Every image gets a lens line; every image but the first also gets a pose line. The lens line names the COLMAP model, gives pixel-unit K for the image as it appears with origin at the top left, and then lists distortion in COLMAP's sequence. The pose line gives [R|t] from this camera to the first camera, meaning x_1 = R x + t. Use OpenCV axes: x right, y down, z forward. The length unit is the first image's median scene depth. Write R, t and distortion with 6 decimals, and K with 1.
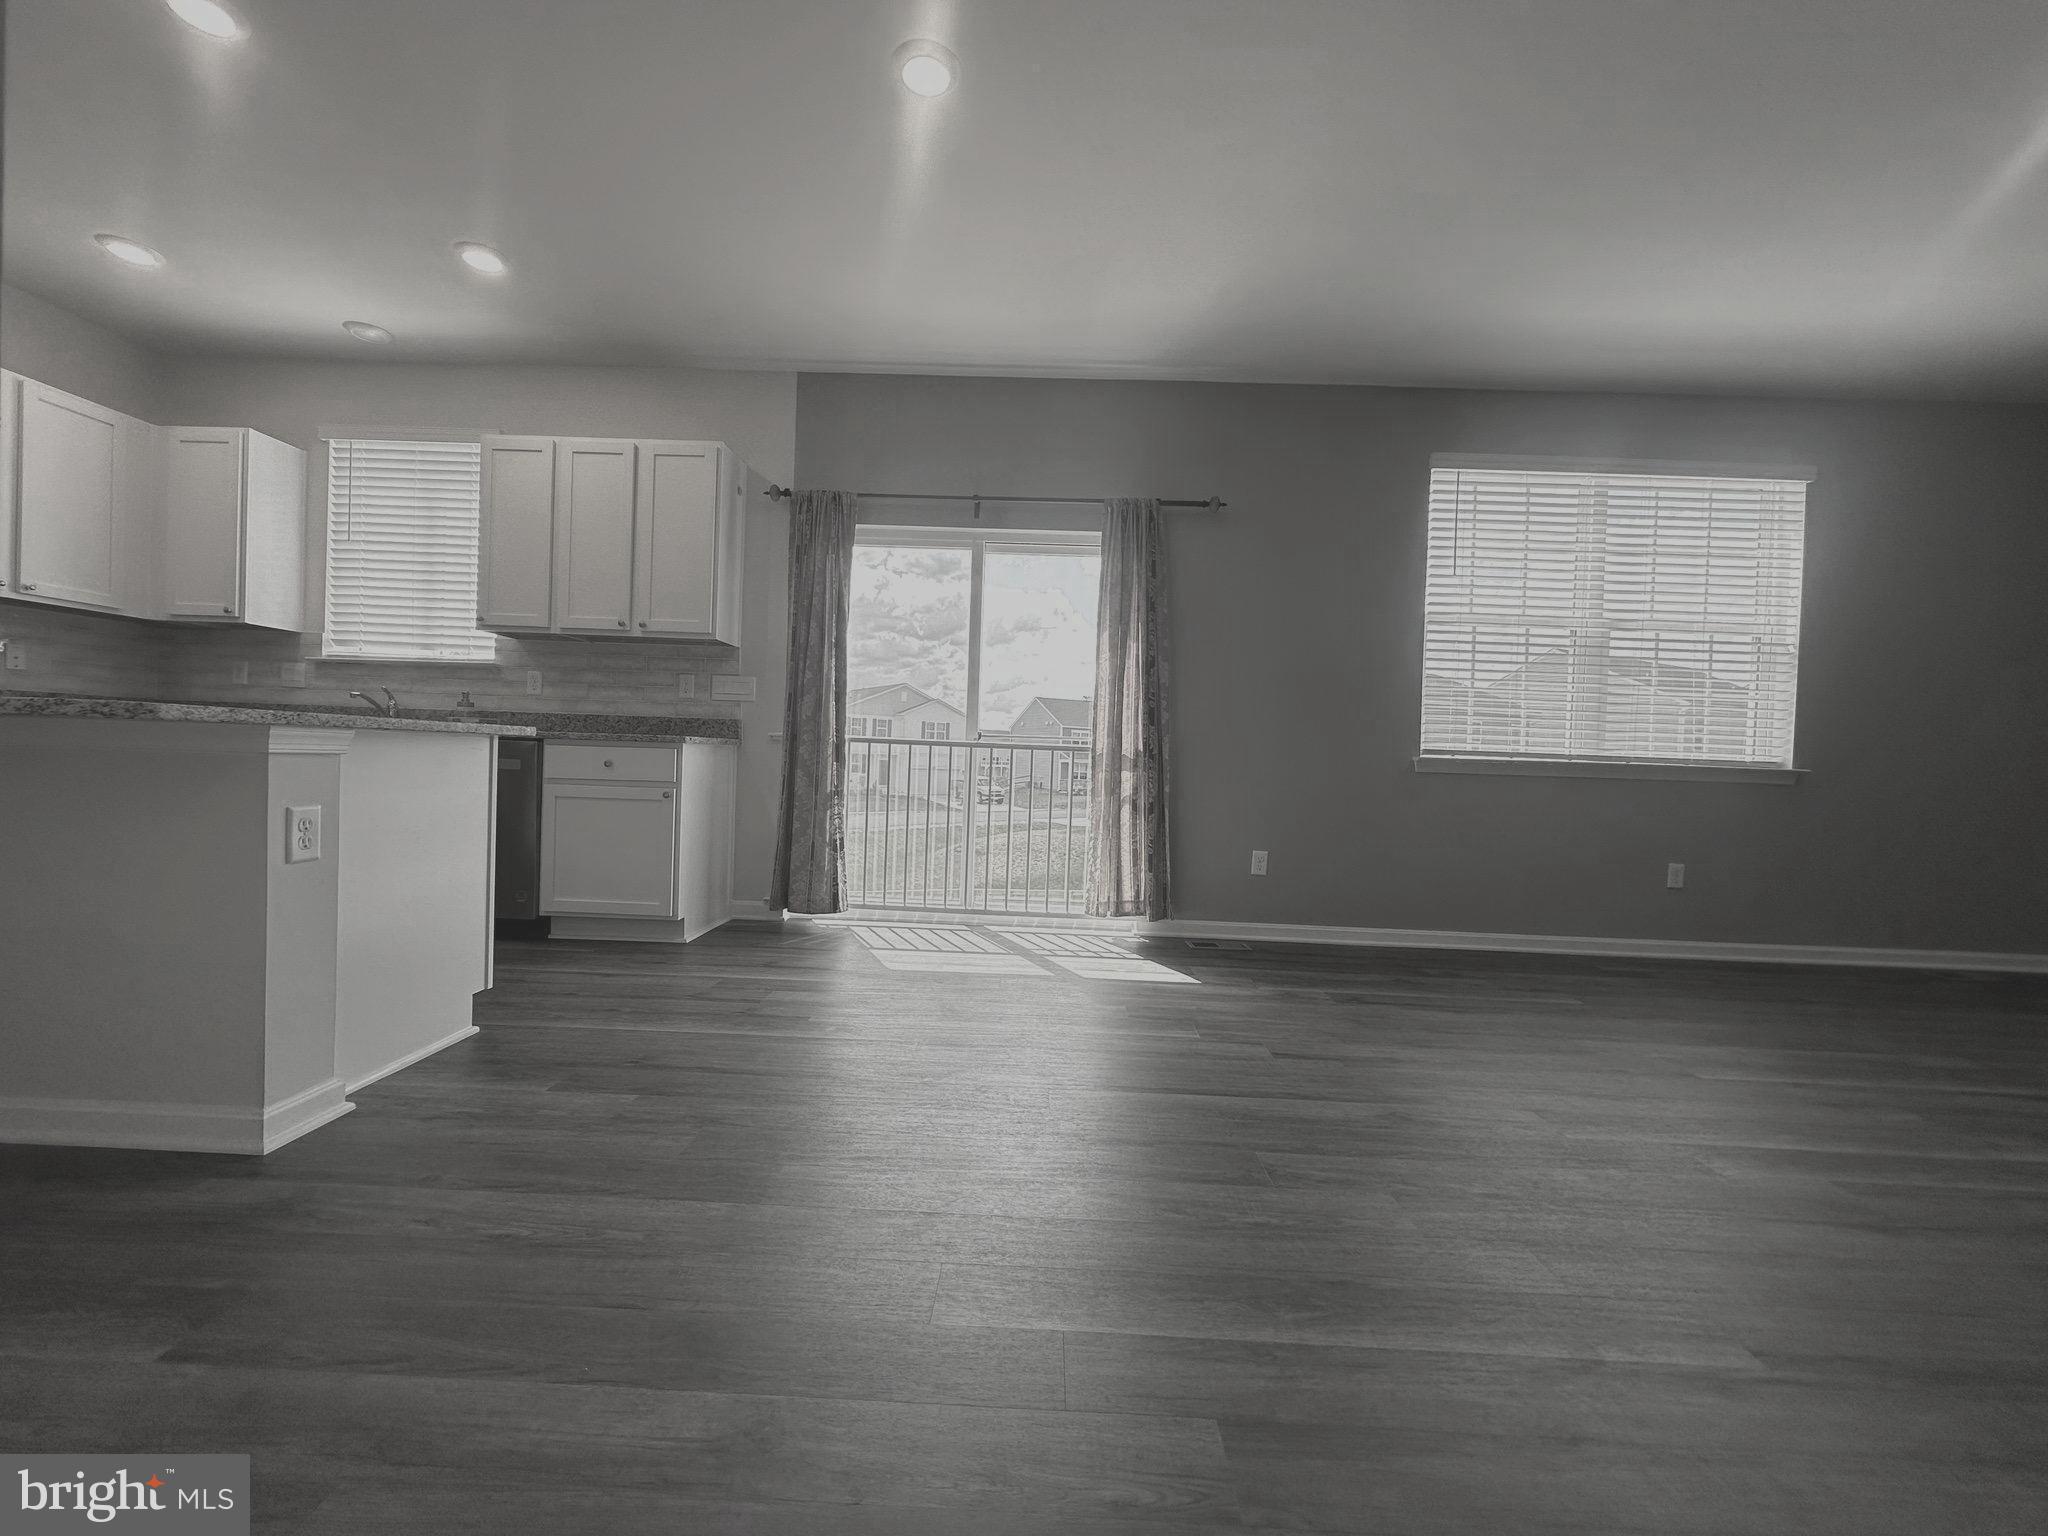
lens RADIAL K [[817.7, 0, 1029.9], [0, 817.7, 770.2], [0, 0, 1]] dist [0.002786, 0.000316]
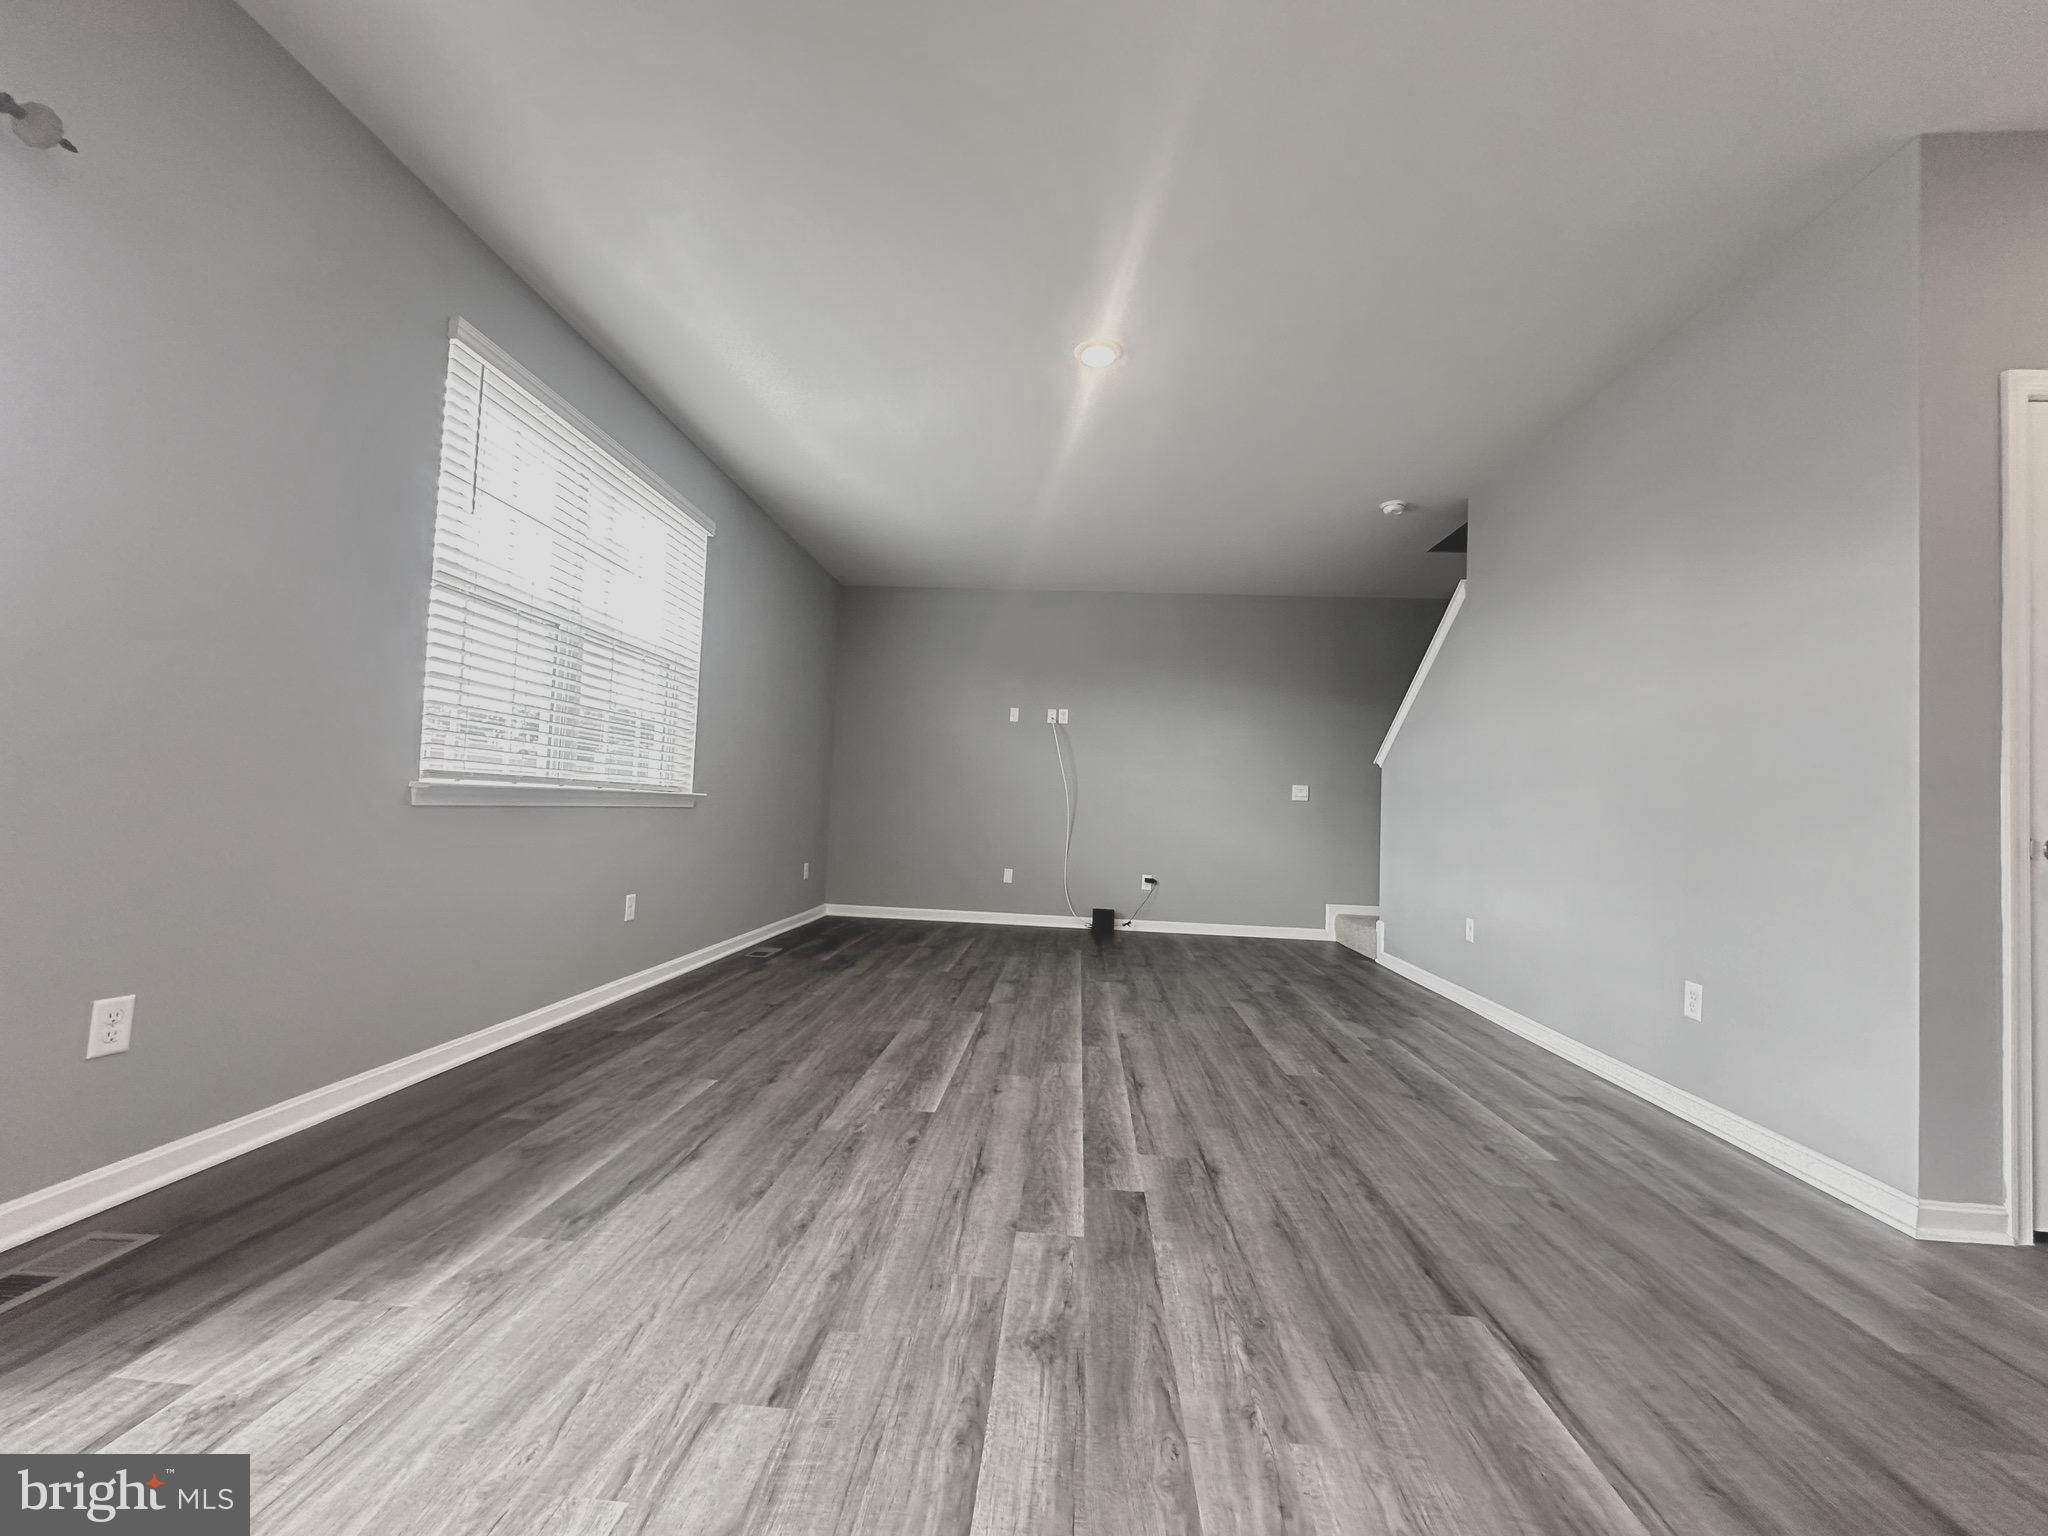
lens RADIAL K [[817.7, 0, 1026.9], [0, 817.7, 766.7], [0, 0, 1]] dist [0.002786, 0.000316]
pose [[0.046592, 0.017129, 0.998767, -0.174325], [-0.027043, 0.999508, -0.015880, -0.039884], [-0.998548, -0.026269, 0.047032, 0.663393]]
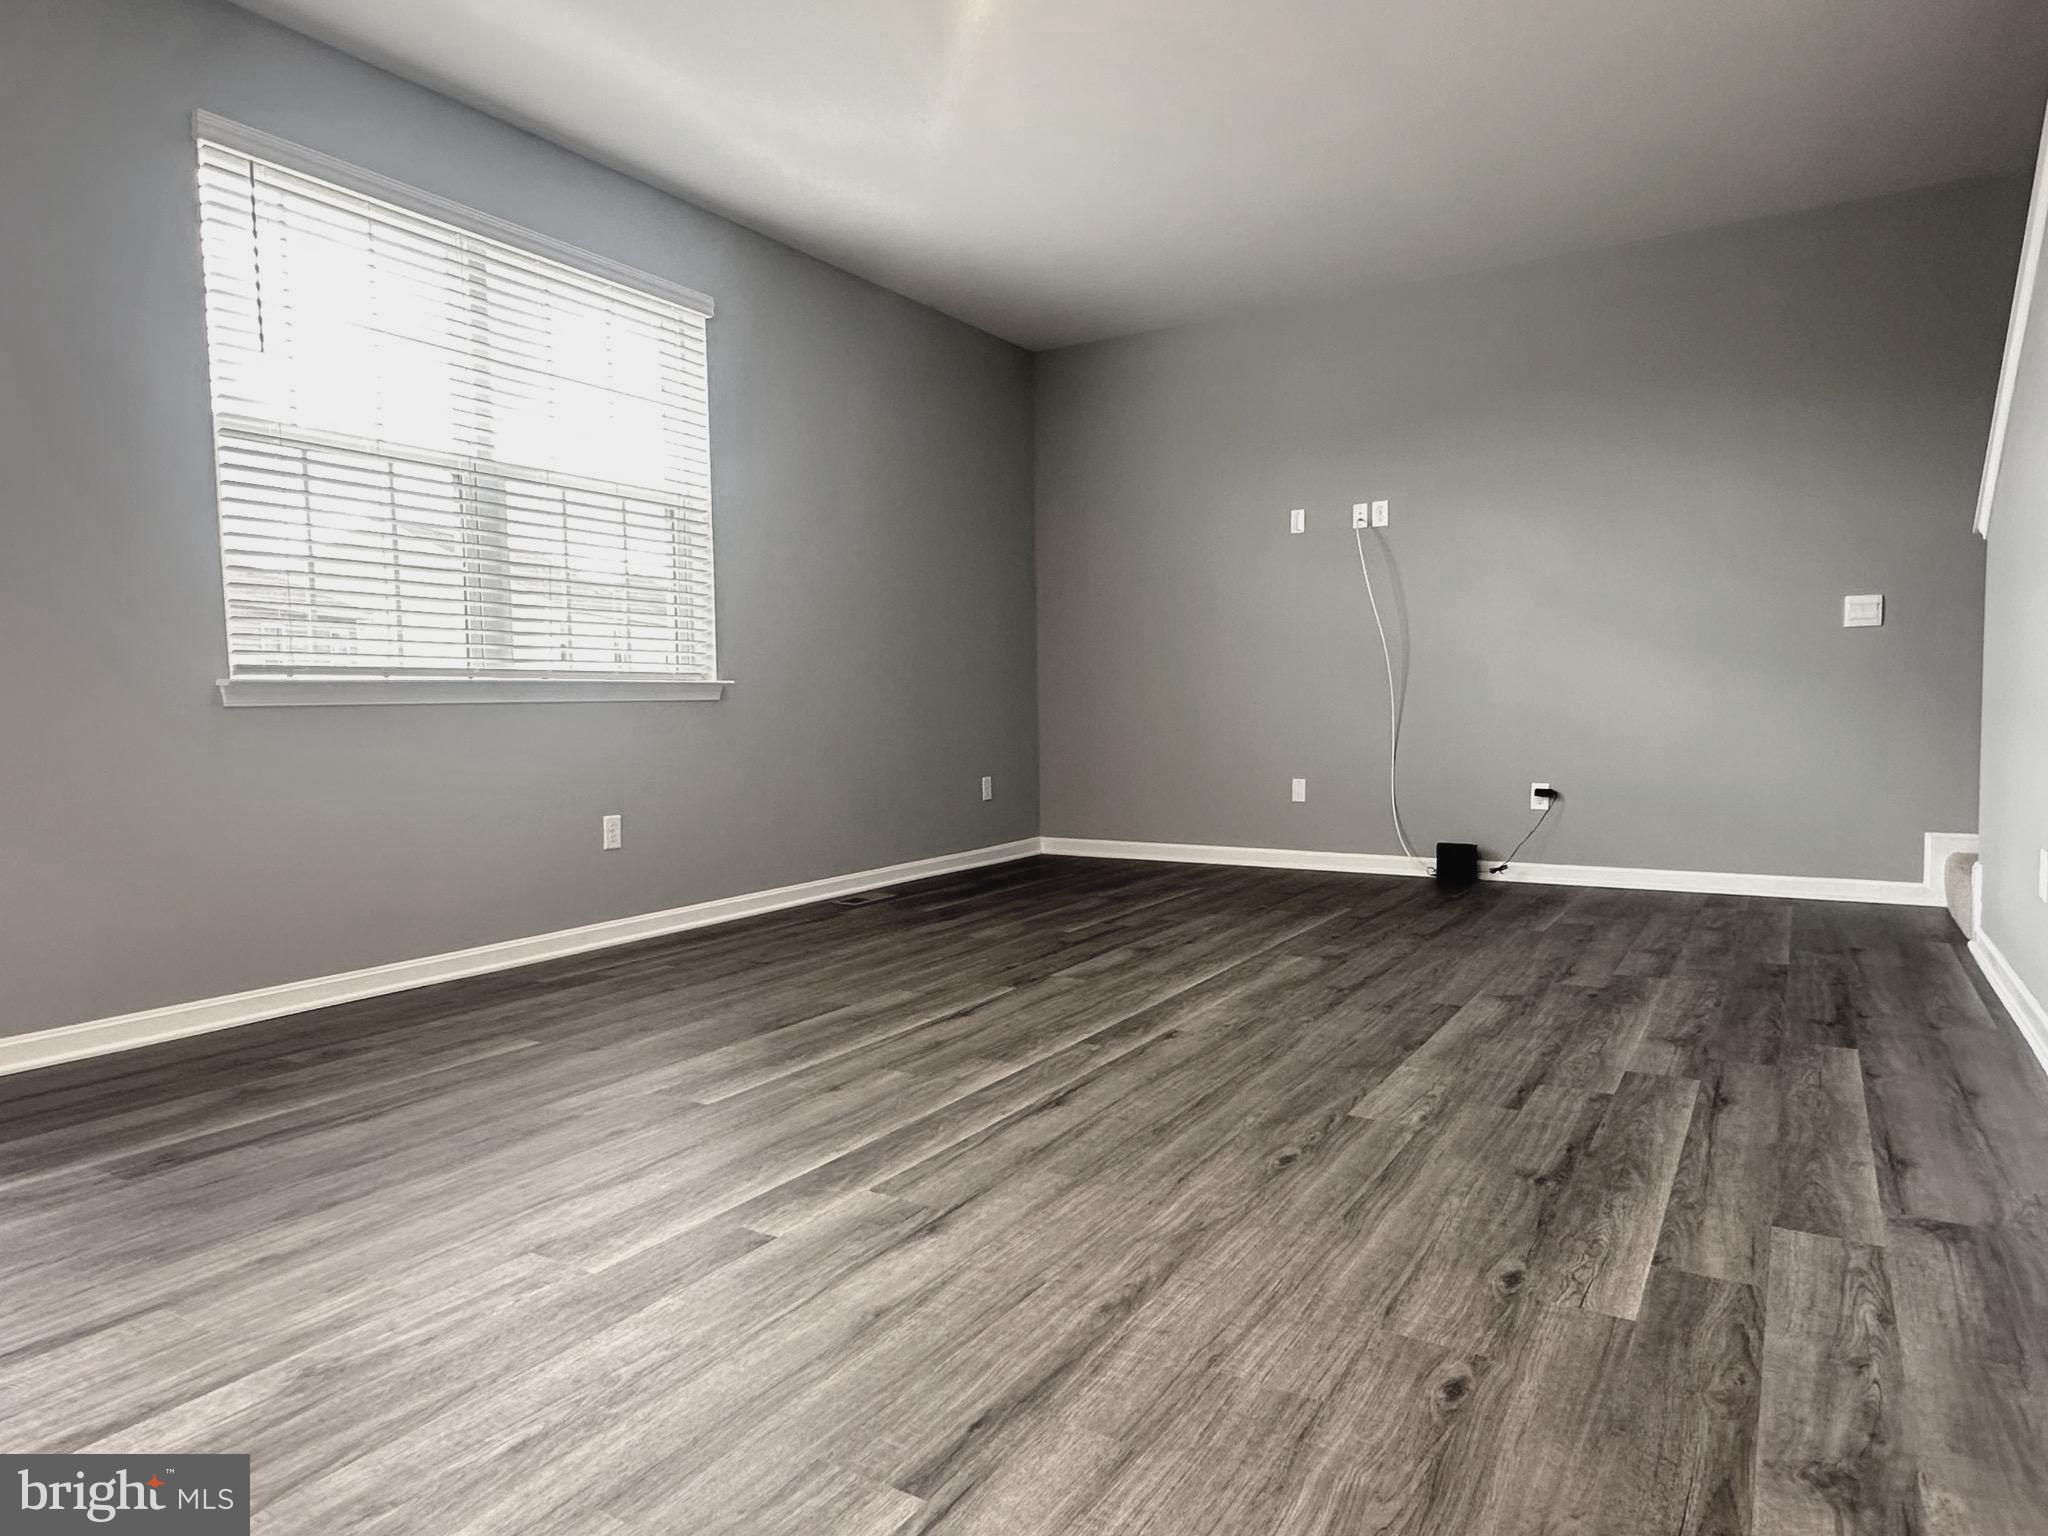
lens RADIAL K [[1264.5, 0, 1021.2], [0, 1264.5, 785.1], [0, 0, 1]] dist [0.003926, -0.002018]
pose [[0.510953, -0.101889, 0.853549, 0.021522], [0.045219, 0.994762, 0.091676, 0.000651], [-0.858419, -0.008245, 0.512883, 0.142968]]
